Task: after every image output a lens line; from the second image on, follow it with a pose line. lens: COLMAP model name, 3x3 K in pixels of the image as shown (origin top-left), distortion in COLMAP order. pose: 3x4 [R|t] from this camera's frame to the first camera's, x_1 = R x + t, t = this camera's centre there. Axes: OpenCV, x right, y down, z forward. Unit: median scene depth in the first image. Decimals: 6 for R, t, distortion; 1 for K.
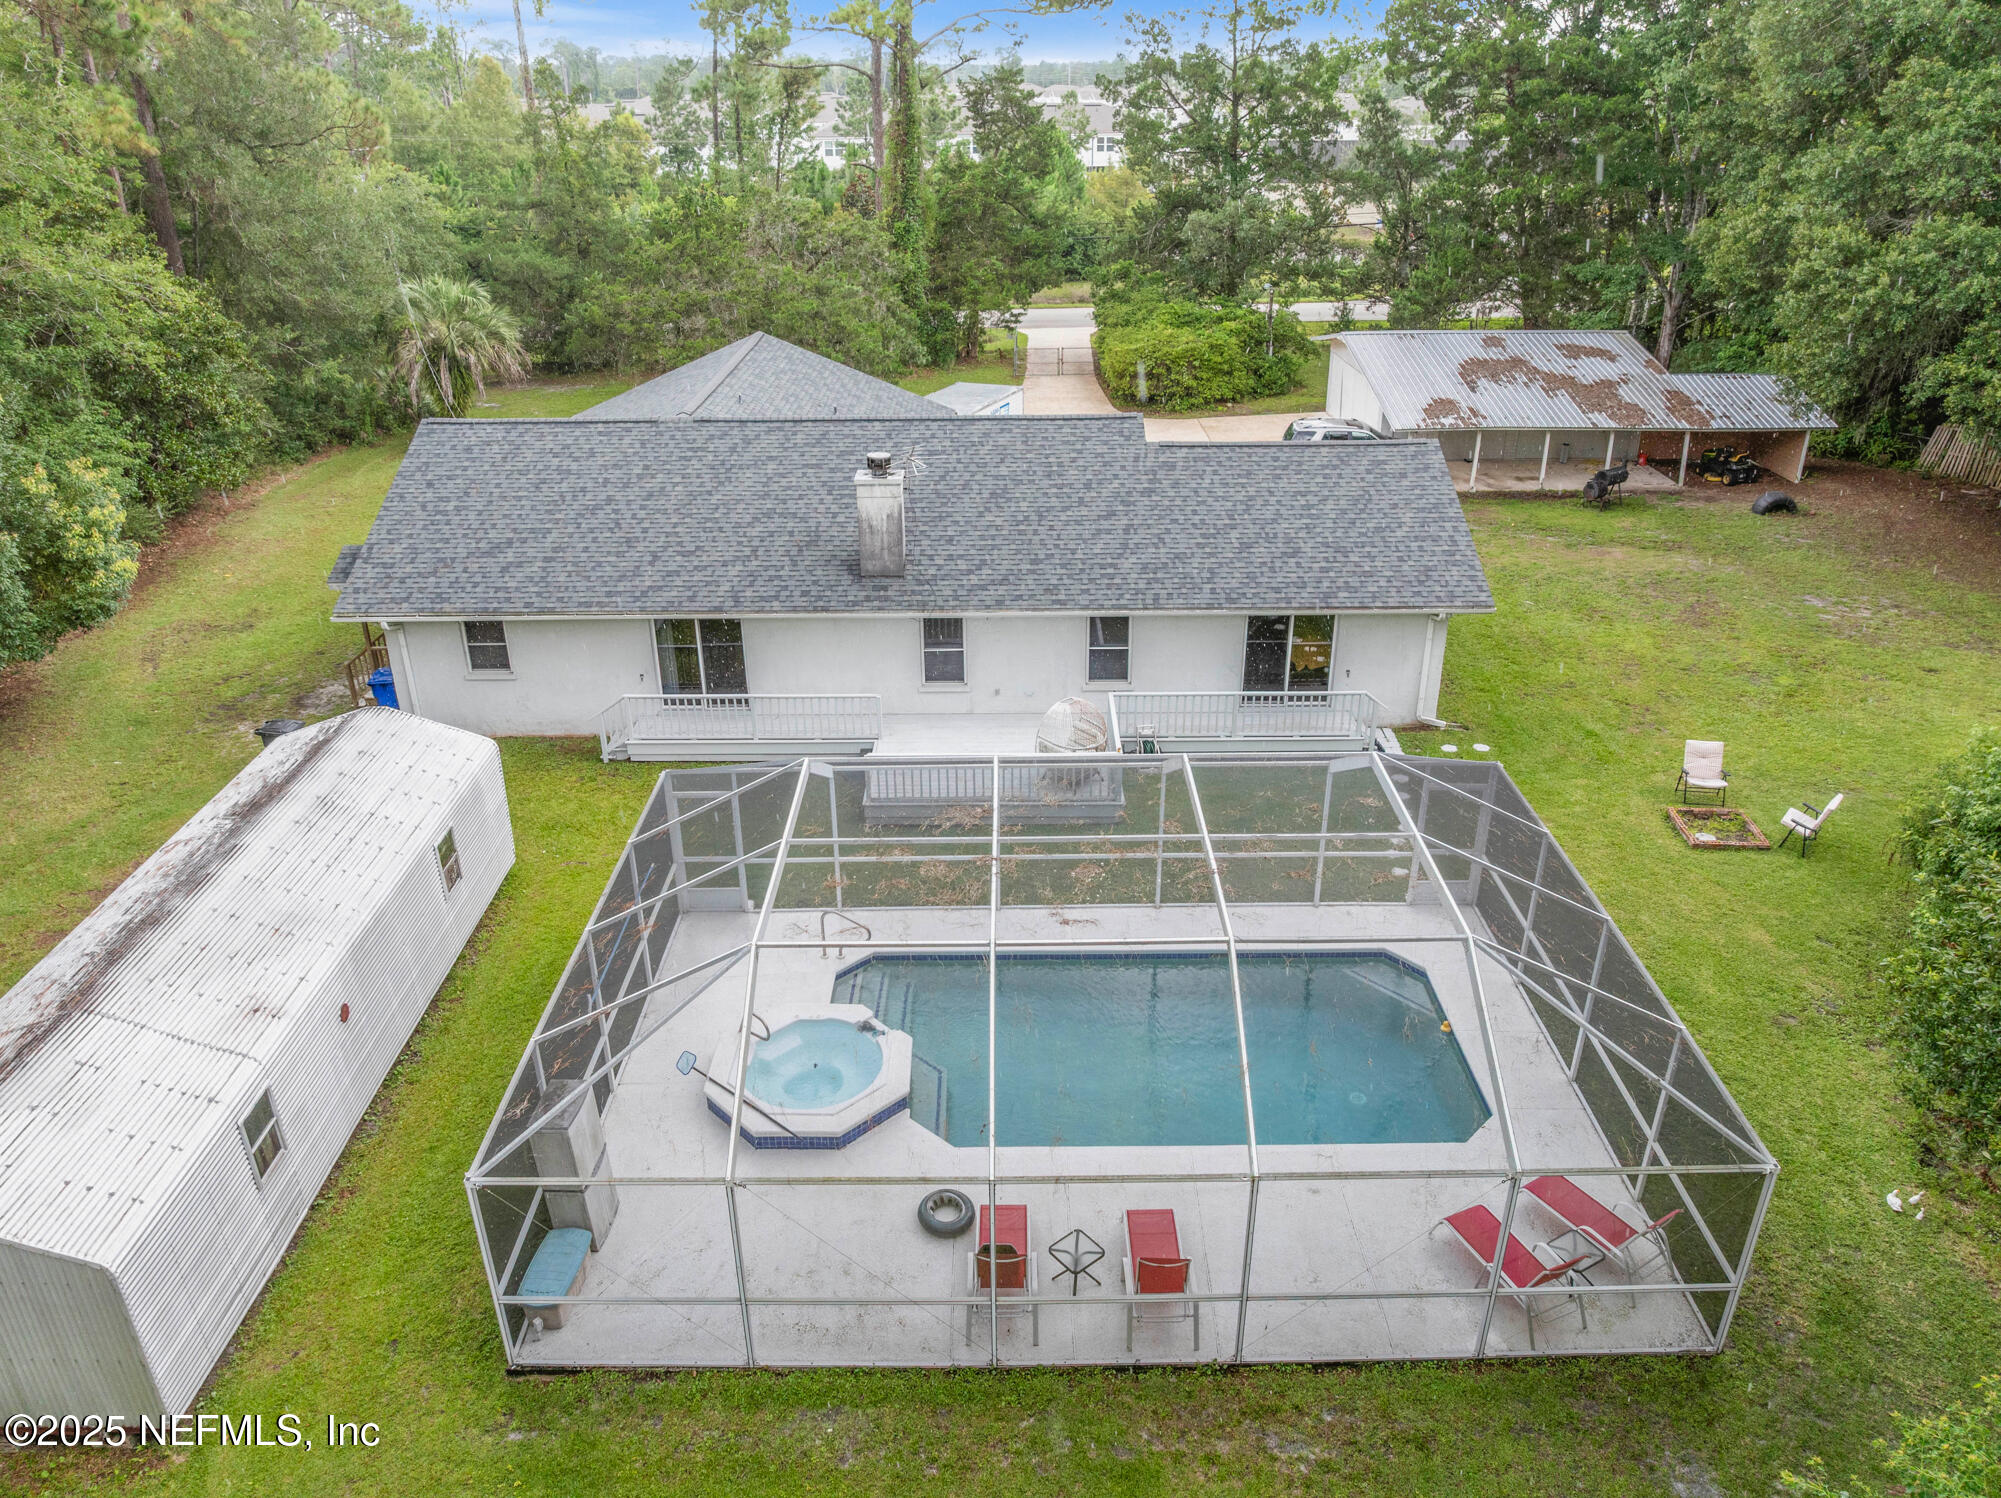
lens RADIAL K [[1434.9, 0, 1000.5], [0, 1434.9, 749.0], [0, 0, 1]] dist [-0.044103, 0.005853]
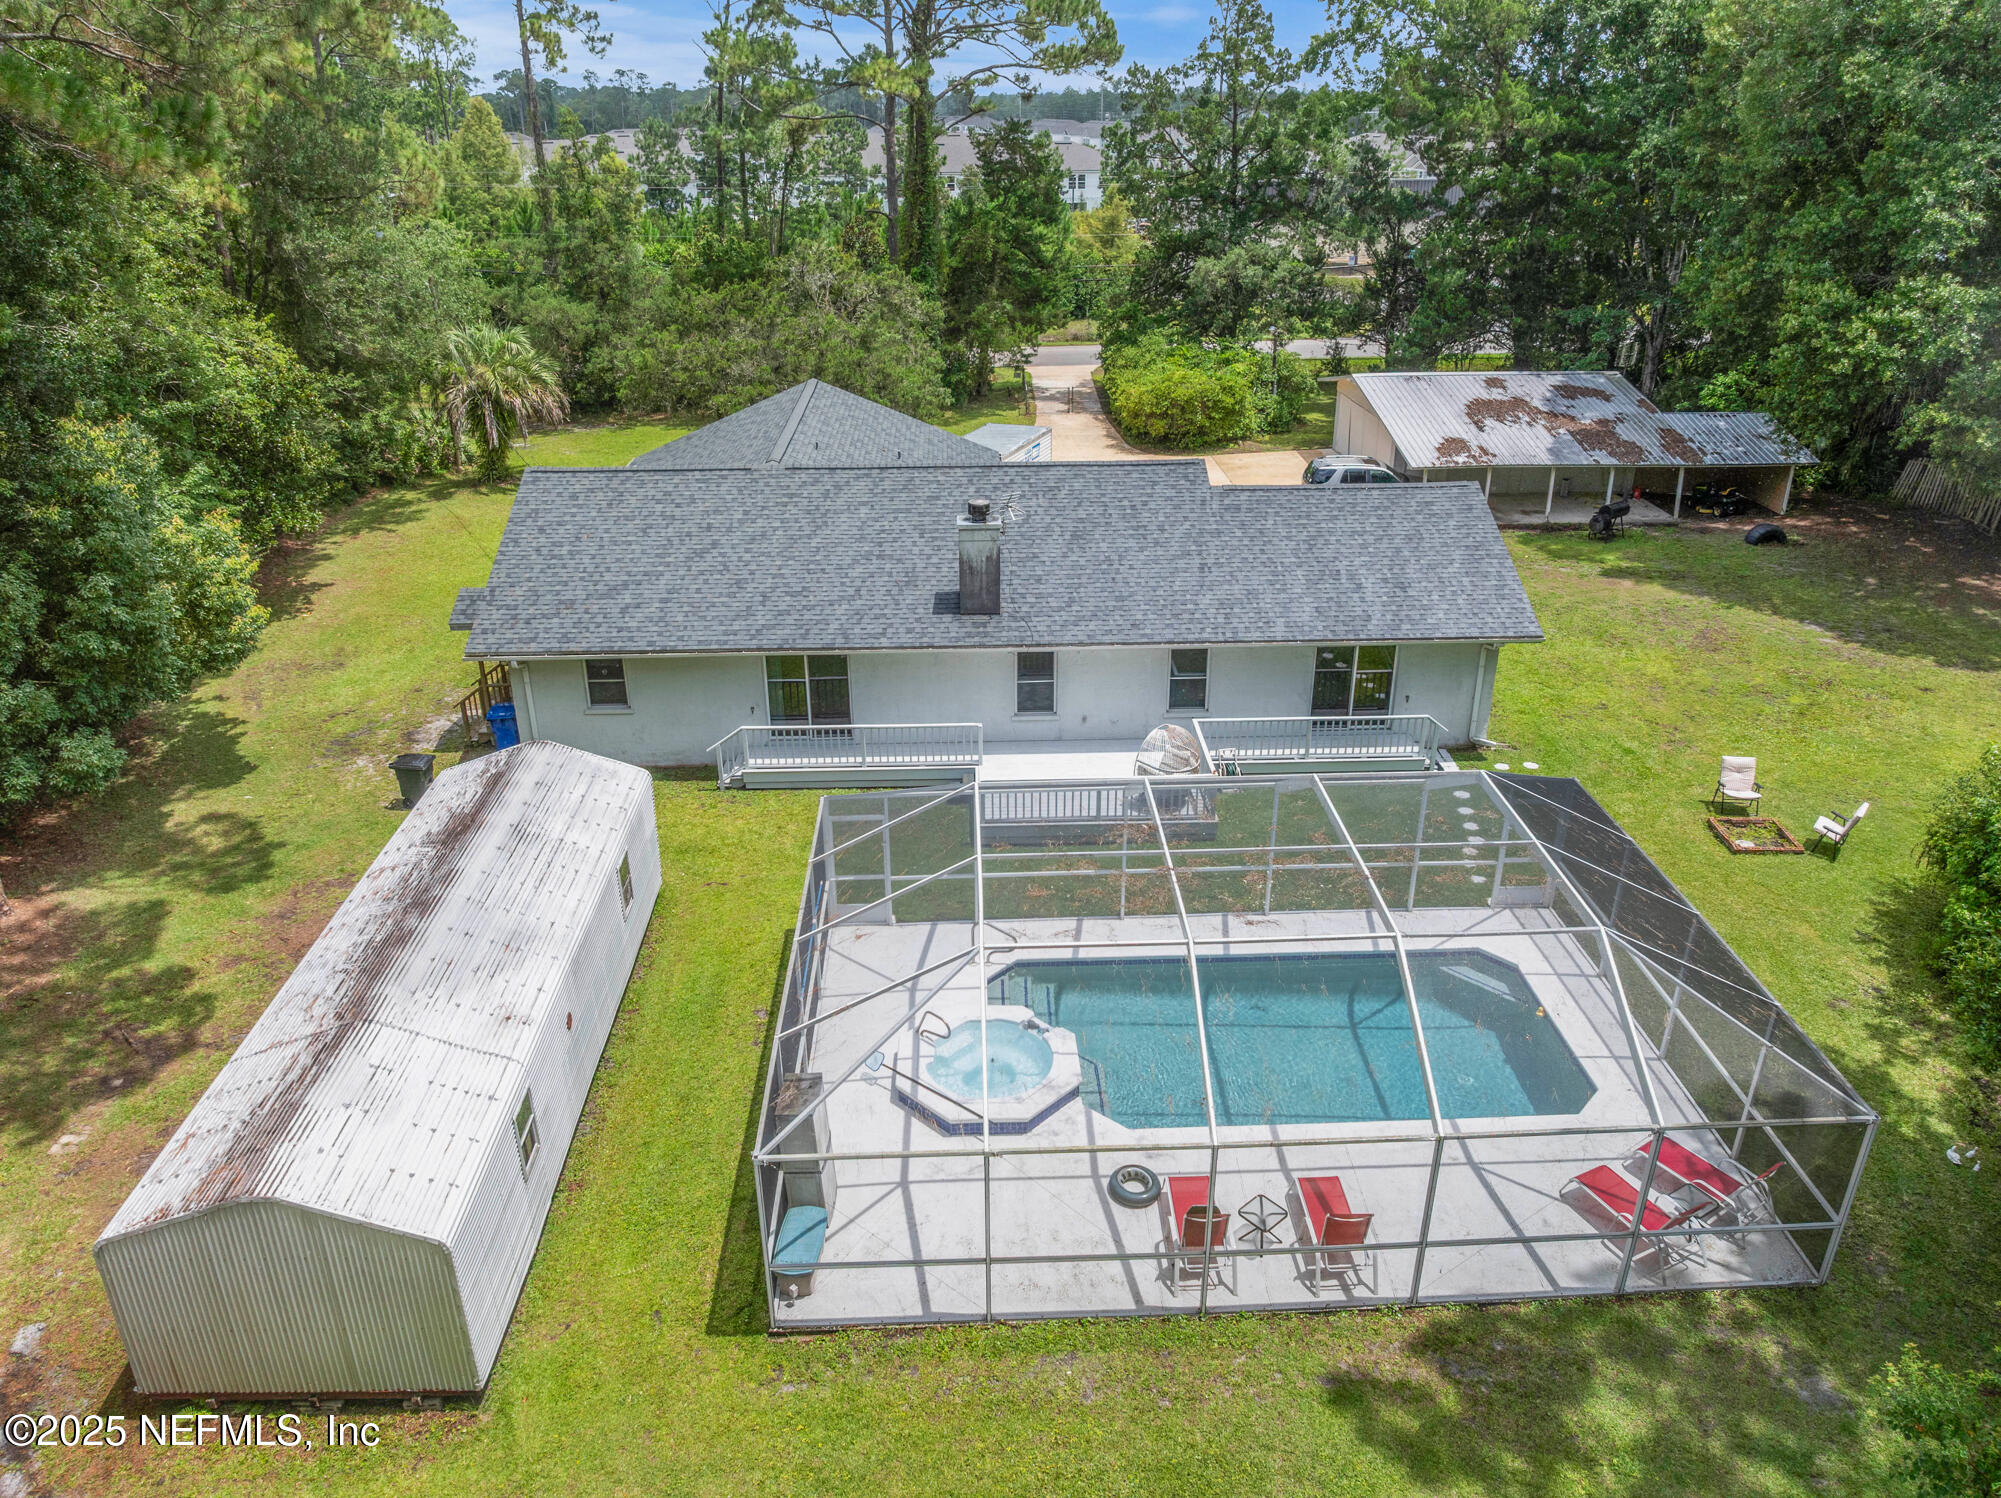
lens RADIAL K [[1434.9, 0, 1000.5], [0, 1434.9, 749.0], [0, 0, 1]] dist [-0.044103, 0.005853]
pose [[0.999356, -0.012978, 0.033441, -0.100695], [0.013567, 0.999756, -0.017450, -0.000122], [-0.033207, 0.017892, 0.999288, -0.071044]]
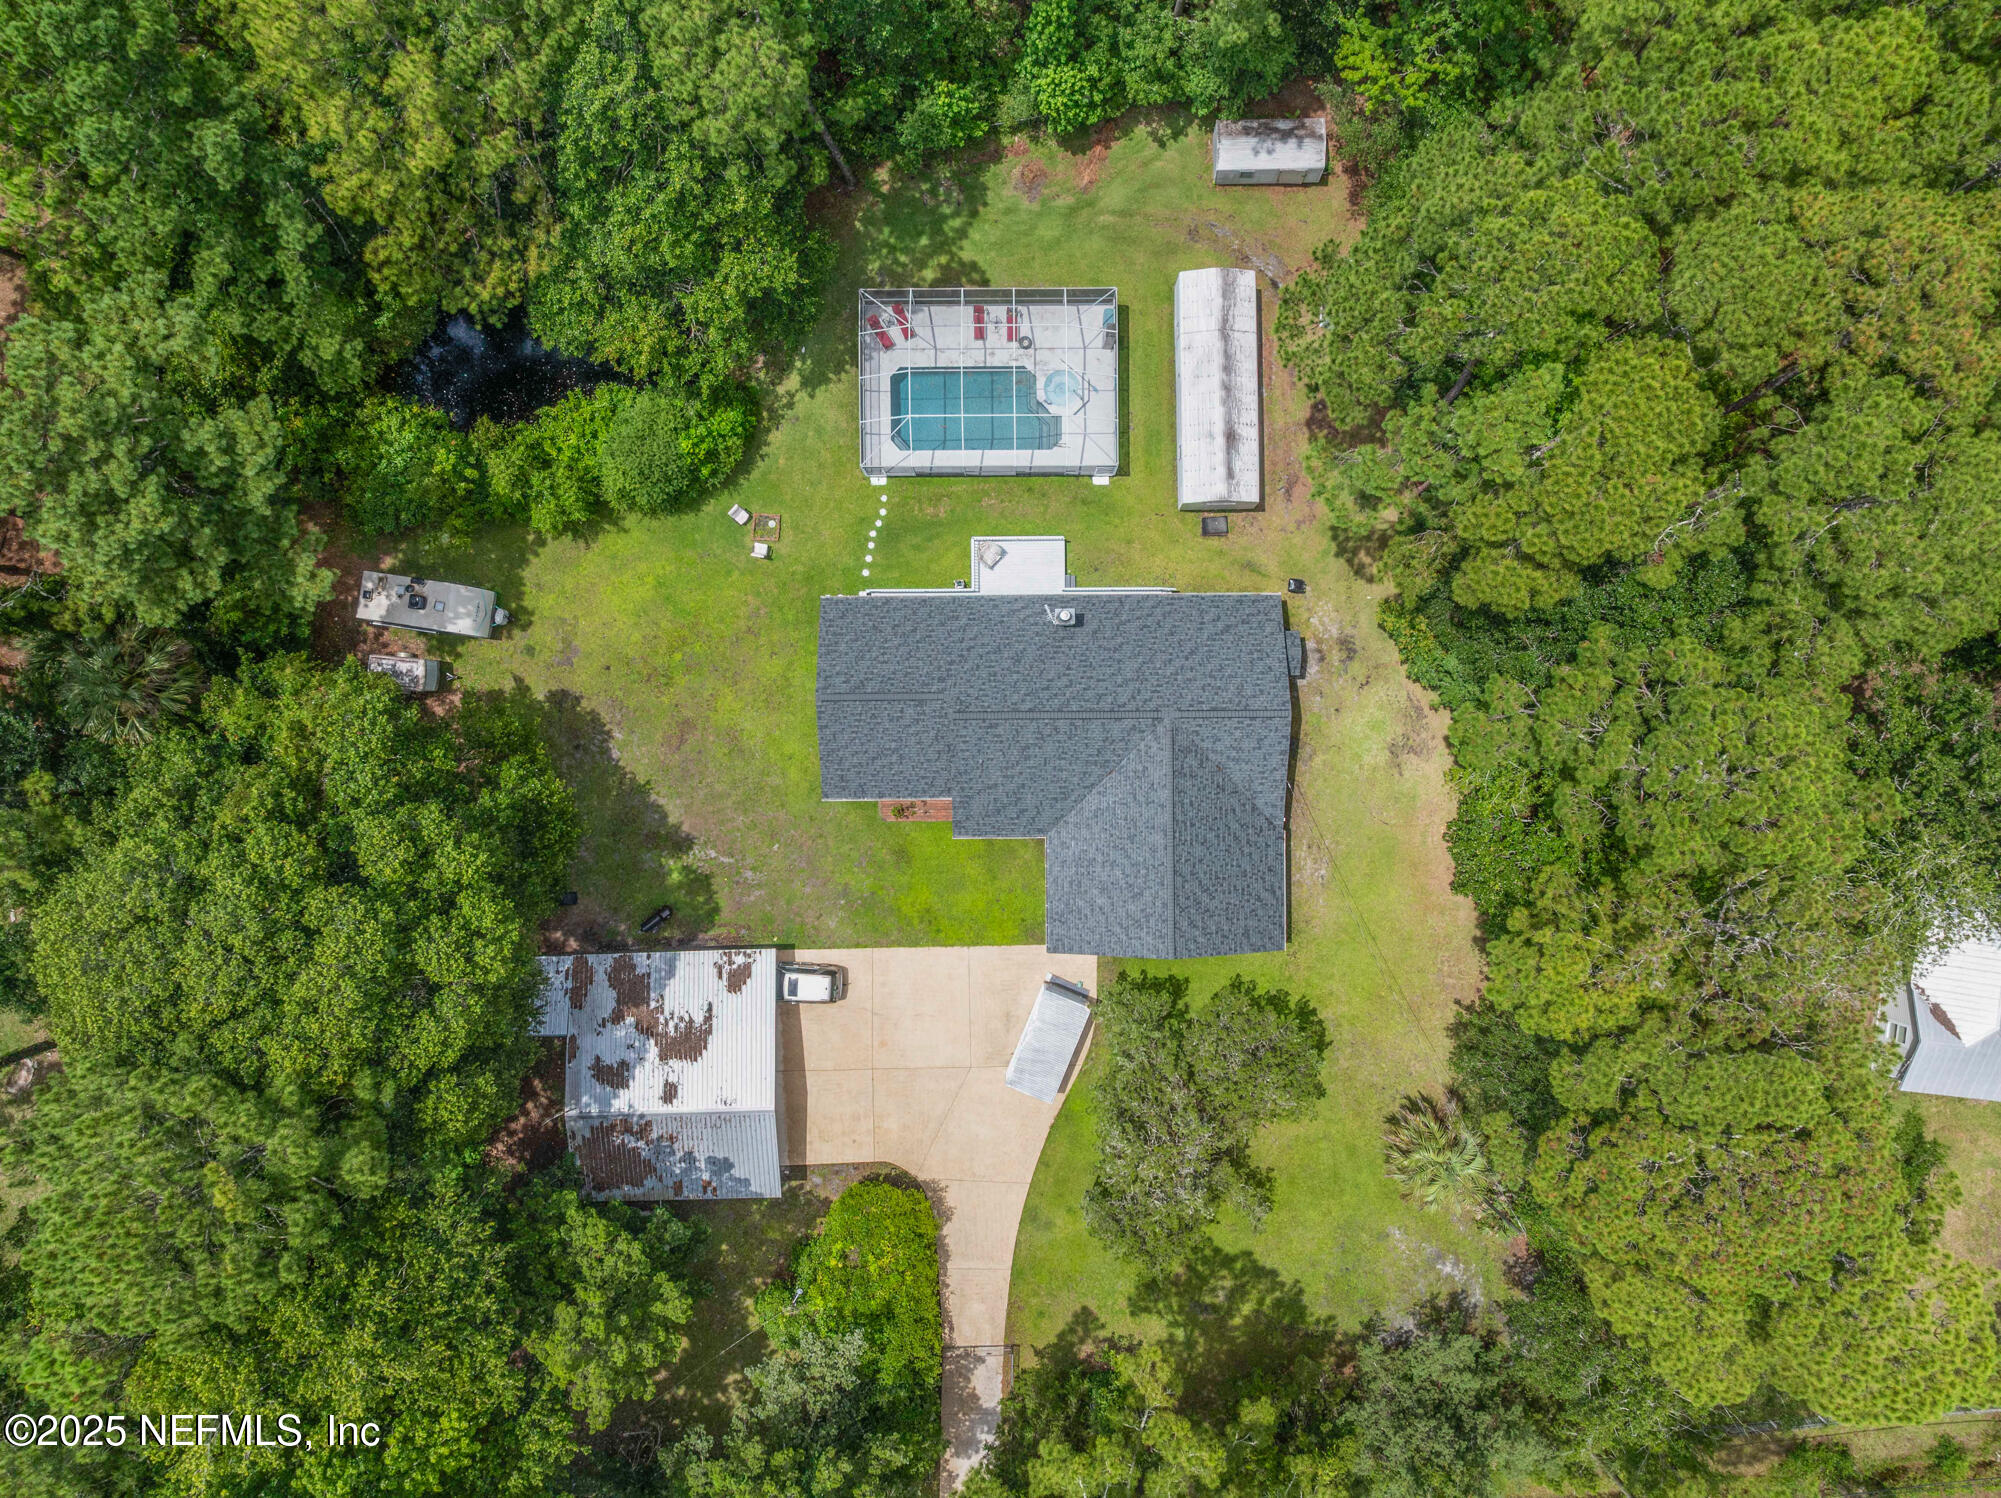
lens RADIAL K [[1445.0, 0, 1000.5], [0, 1445.0, 749.0], [0, 0, 1]] dist [-0.007106, -0.125163]
pose [[-0.999925, 0.010698, 0.005980, 0.014564], [0.001152, -0.403674, 0.914902, -2.410760], [0.012201, 0.914840, 0.403632, 0.202215]]
